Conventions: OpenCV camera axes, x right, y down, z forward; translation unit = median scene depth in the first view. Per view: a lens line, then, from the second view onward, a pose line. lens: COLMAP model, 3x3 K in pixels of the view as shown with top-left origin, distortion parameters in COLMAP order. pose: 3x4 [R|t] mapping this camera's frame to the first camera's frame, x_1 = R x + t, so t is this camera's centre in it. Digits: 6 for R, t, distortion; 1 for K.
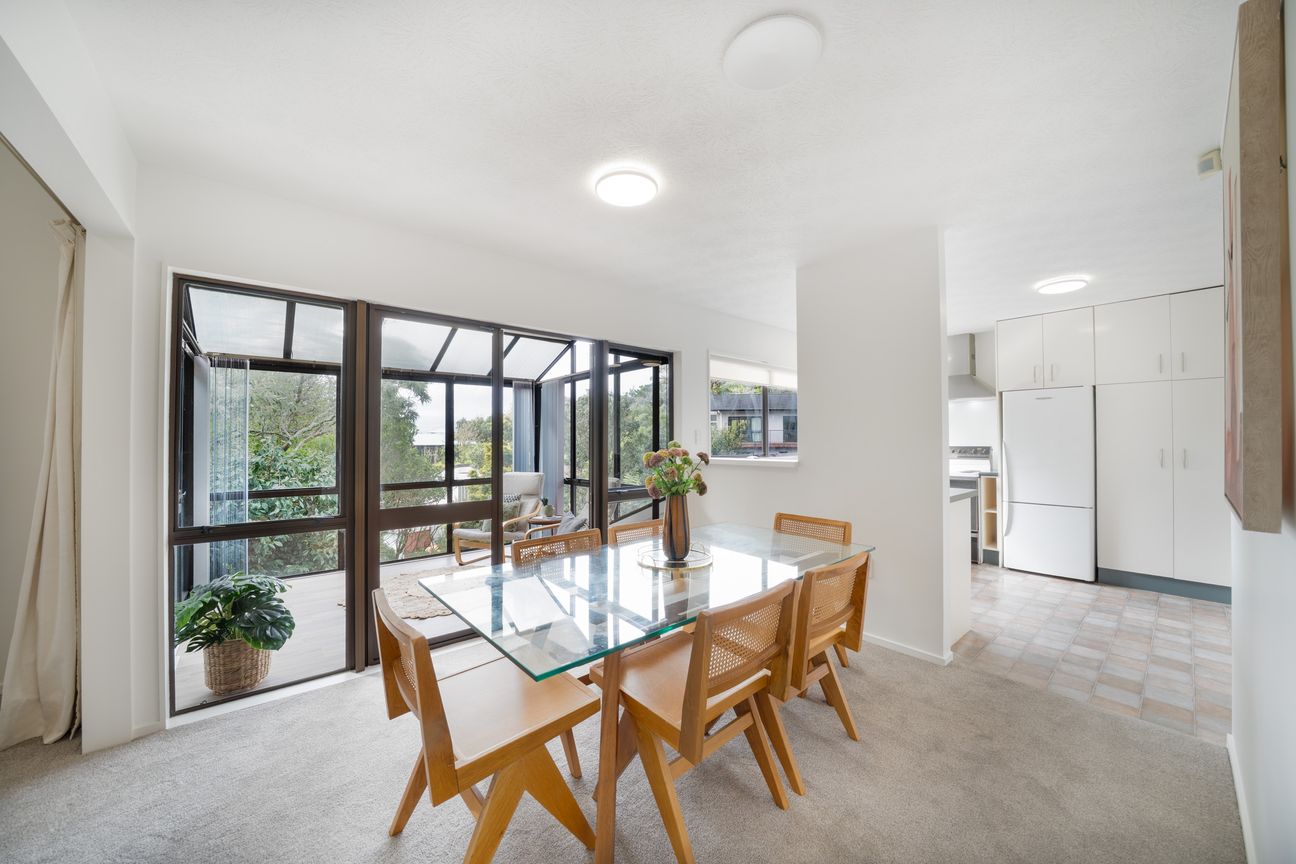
lens RADIAL K [[455.0, 0, 644.4], [0, 455.0, 427.1], [0, 0, 1]] dist [-0.014535, 0.000016]
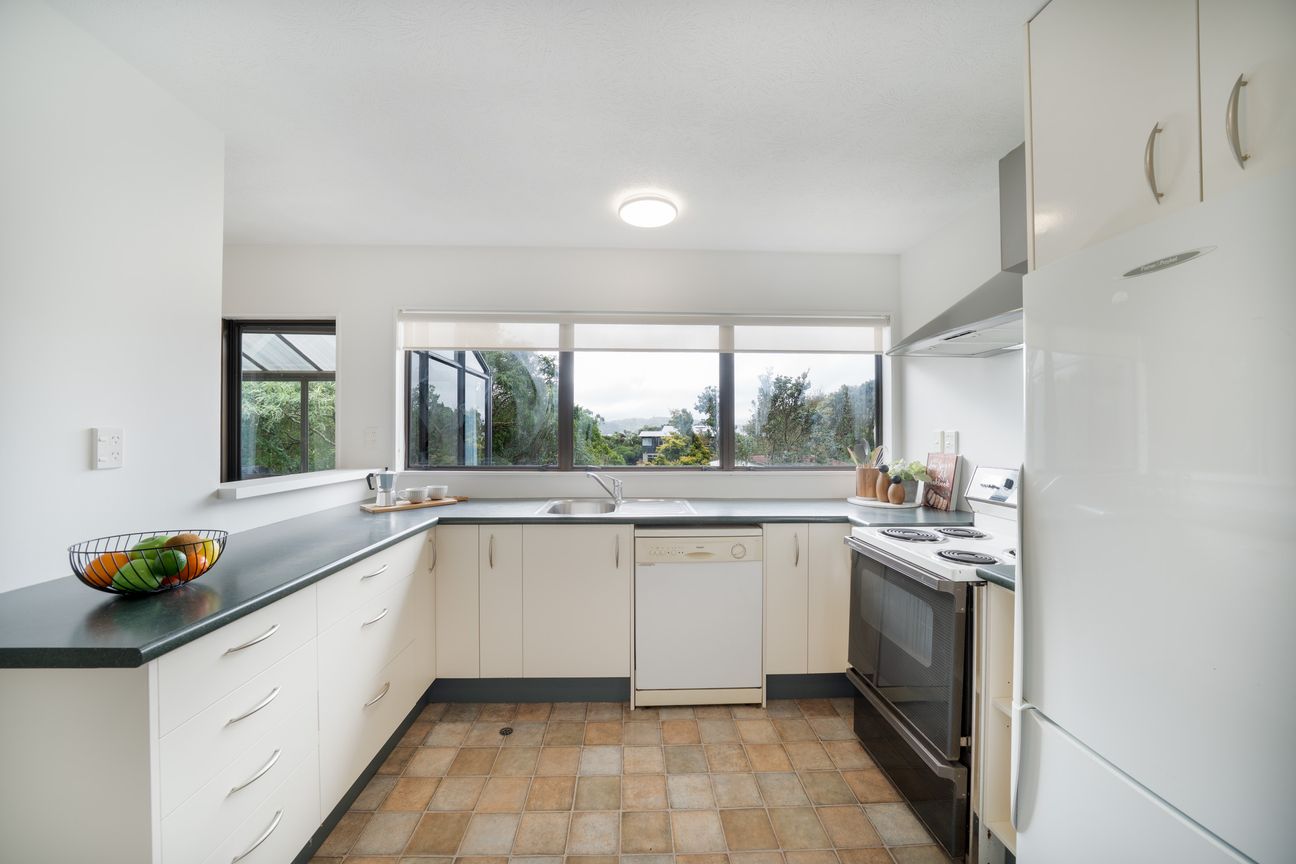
lens RADIAL K [[455.0, 0, 644.4], [0, 455.0, 427.1], [0, 0, 1]] dist [-0.014535, 0.000016]
pose [[0.790628, -0.010099, -0.612214, 1.405621], [0.001328, 0.999890, -0.014779, 0.022670], [0.612296, 0.010872, 0.790554, 0.570950]]
